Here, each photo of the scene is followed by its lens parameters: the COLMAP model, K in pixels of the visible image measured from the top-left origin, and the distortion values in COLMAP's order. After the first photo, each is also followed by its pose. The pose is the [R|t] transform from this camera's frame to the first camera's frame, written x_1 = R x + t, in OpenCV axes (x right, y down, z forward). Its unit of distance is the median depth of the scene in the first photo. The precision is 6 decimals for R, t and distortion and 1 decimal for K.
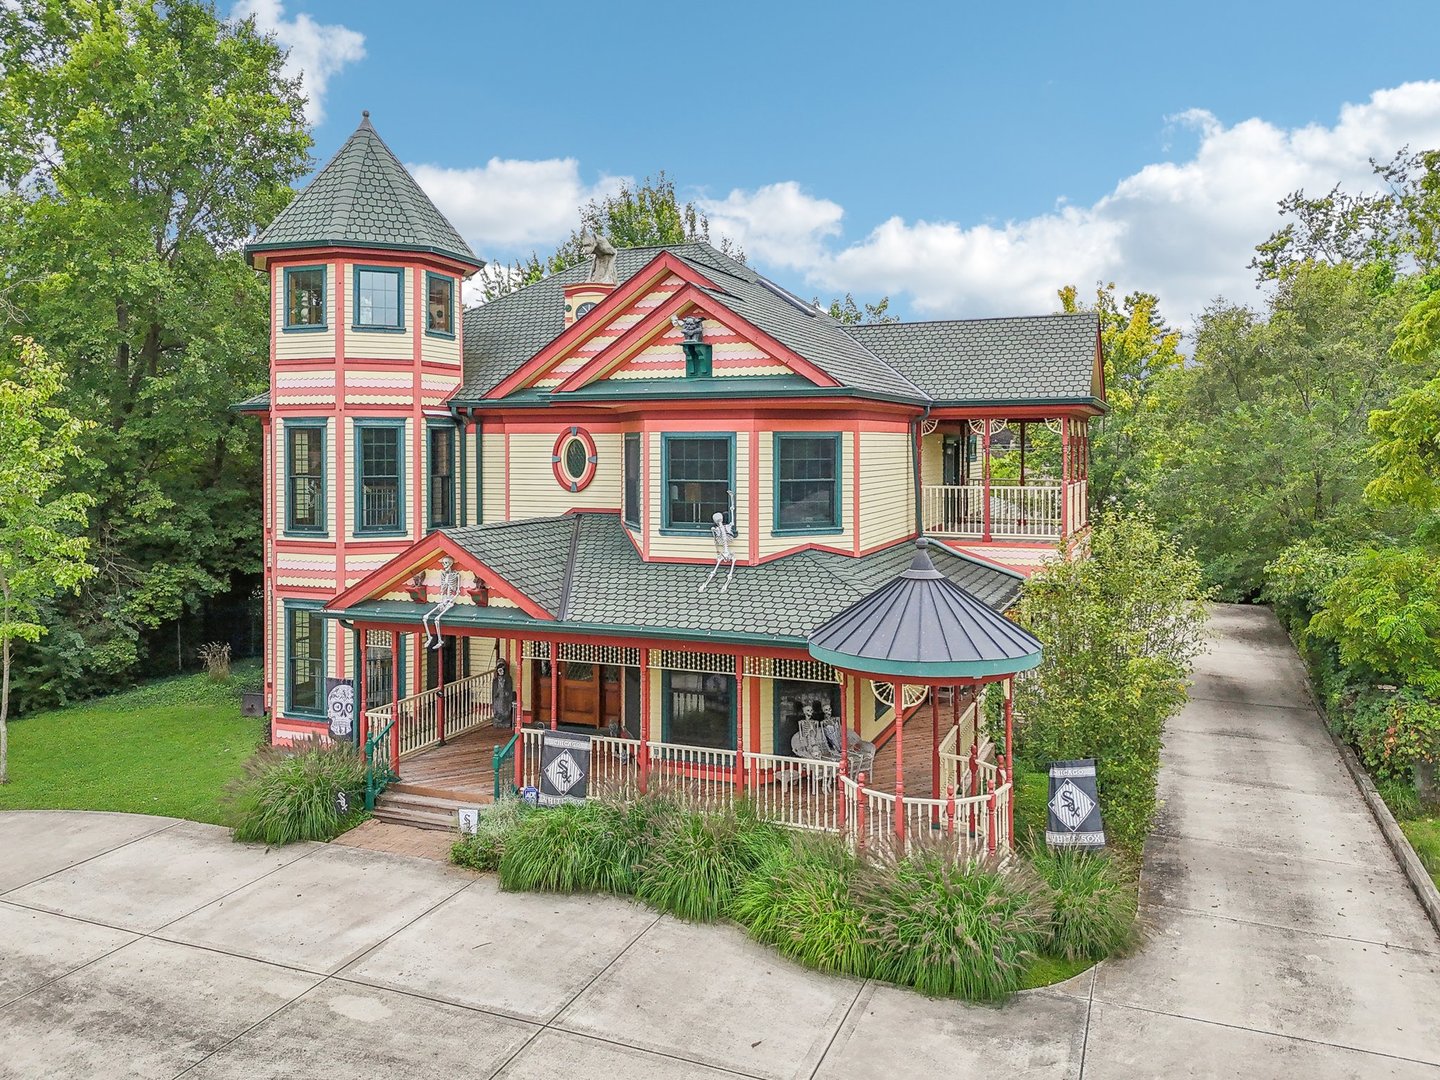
lens RADIAL K [[1089.9, 0, 719.7], [0, 1089.9, 458.8], [0, 0, 1]] dist [0.054845, -0.045467]
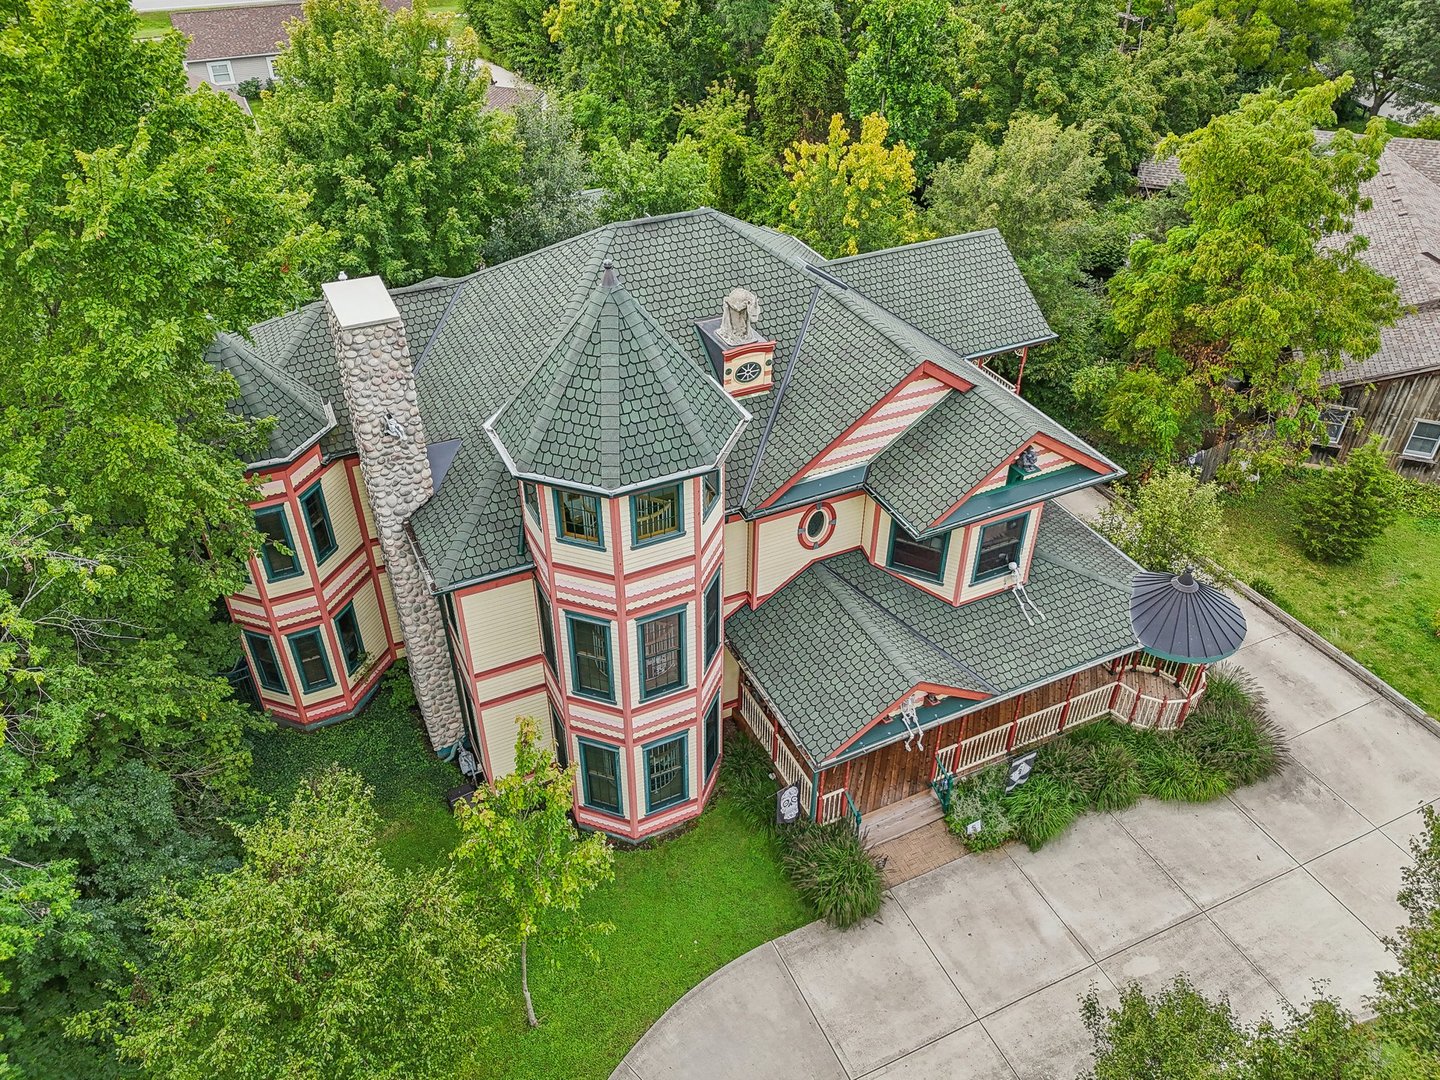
lens RADIAL K [[1063.5, 0, 720.0], [0, 1063.5, 540.0], [0, 0, 1]] dist [0.044946, -0.003501]
pose [[0.672981, -0.439468, 0.594949, -1.051782], [0.005564, 0.807341, 0.590059, -0.781884], [-0.739639, -0.393788, 0.545770, 0.541555]]
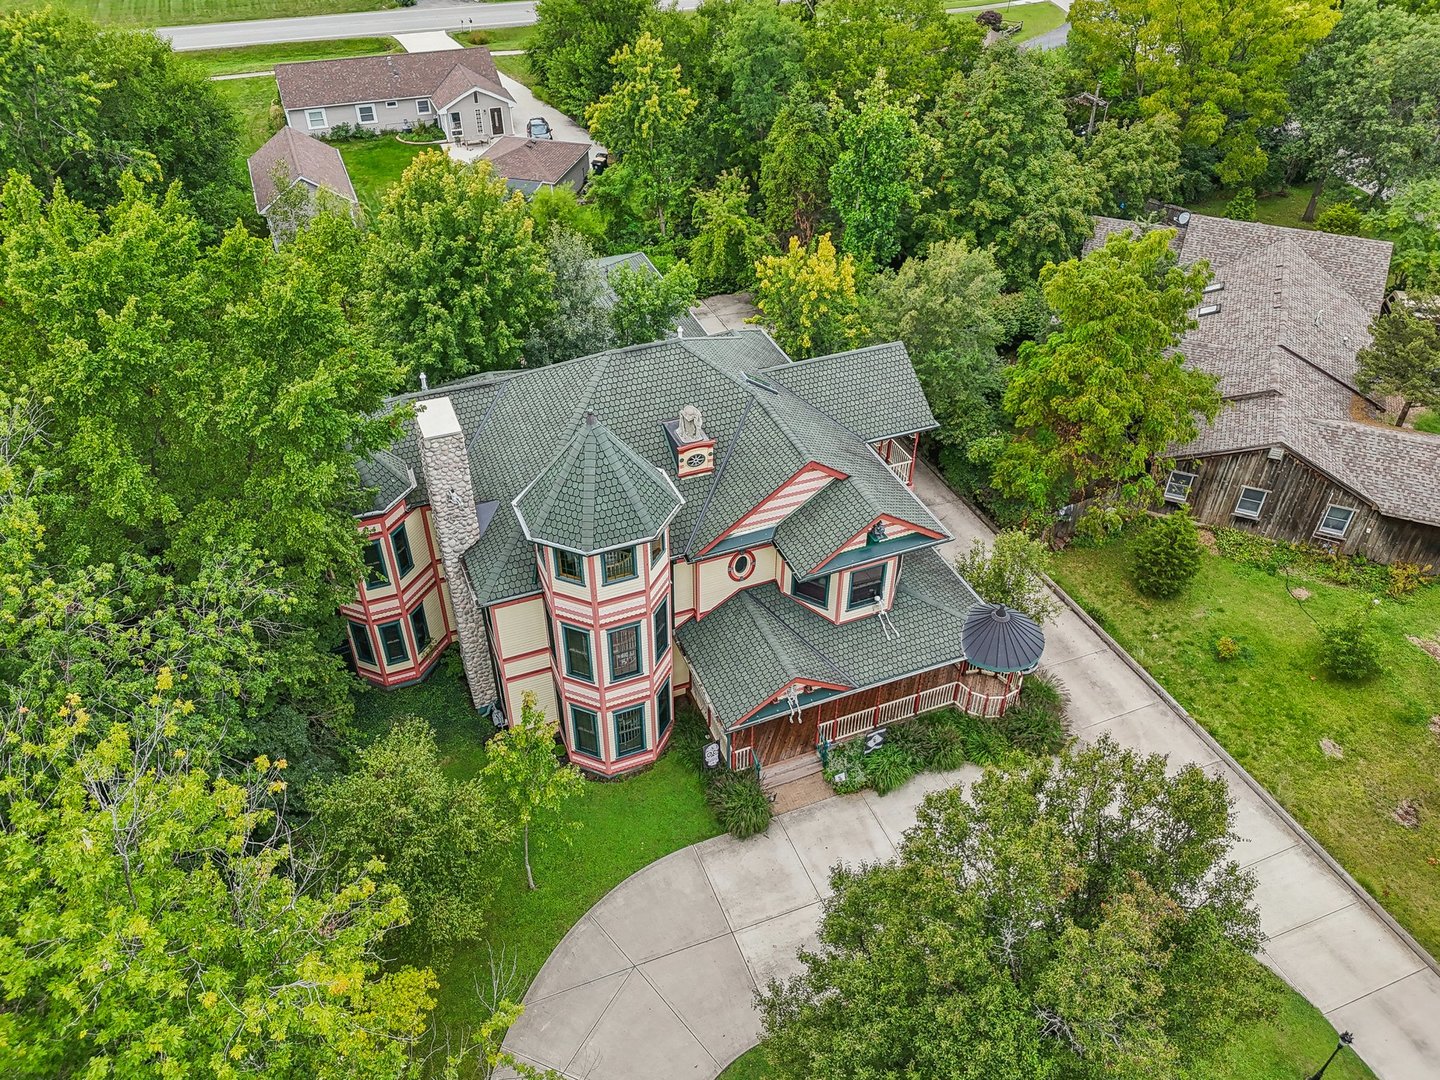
lens RADIAL K [[1047.3, 0, 720.0], [0, 1047.3, 540.0], [0, 0, 1]] dist [0.098423, -0.095199]
pose [[0.715892, -0.428253, 0.551451, -1.228461], [0.003450, 0.791966, 0.610556, -1.213204], [-0.698203, -0.435189, 0.568439, 0.147758]]
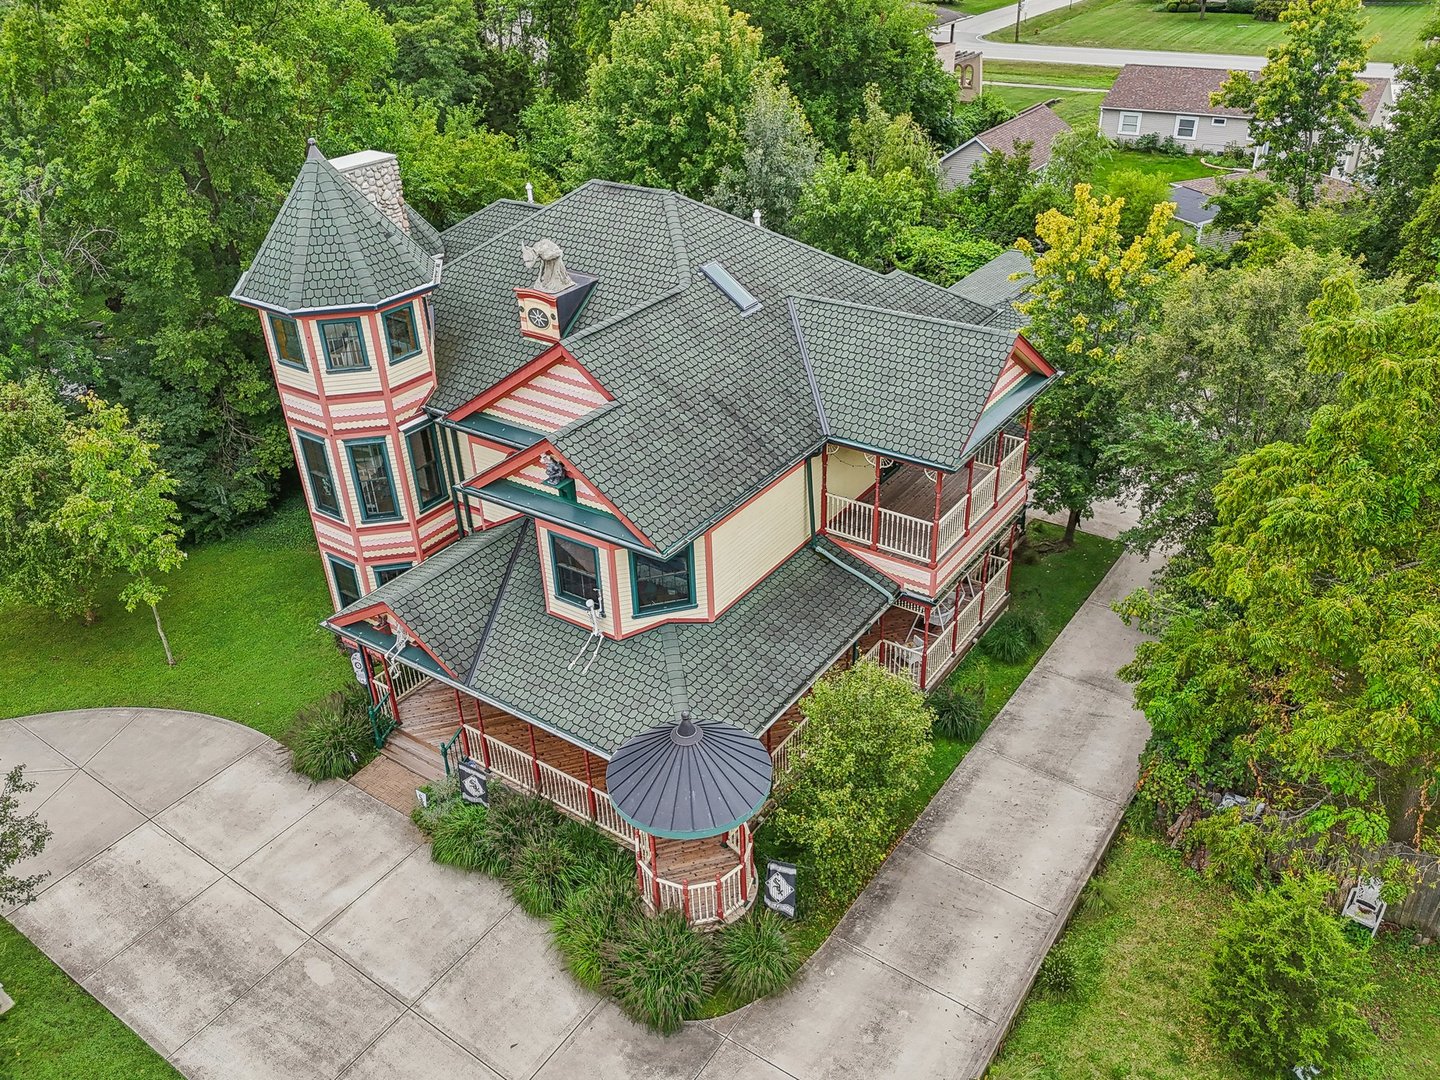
lens RADIAL K [[1110.2, 0, 720.0], [0, 1110.2, 540.0], [0, 0, 1]] dist [0.036316, -0.005766]
pose [[0.975019, 0.087571, -0.204130, 0.402992], [0.028096, 0.862999, 0.504424, -0.656748], [0.220337, -0.497558, 0.838980, -0.014512]]
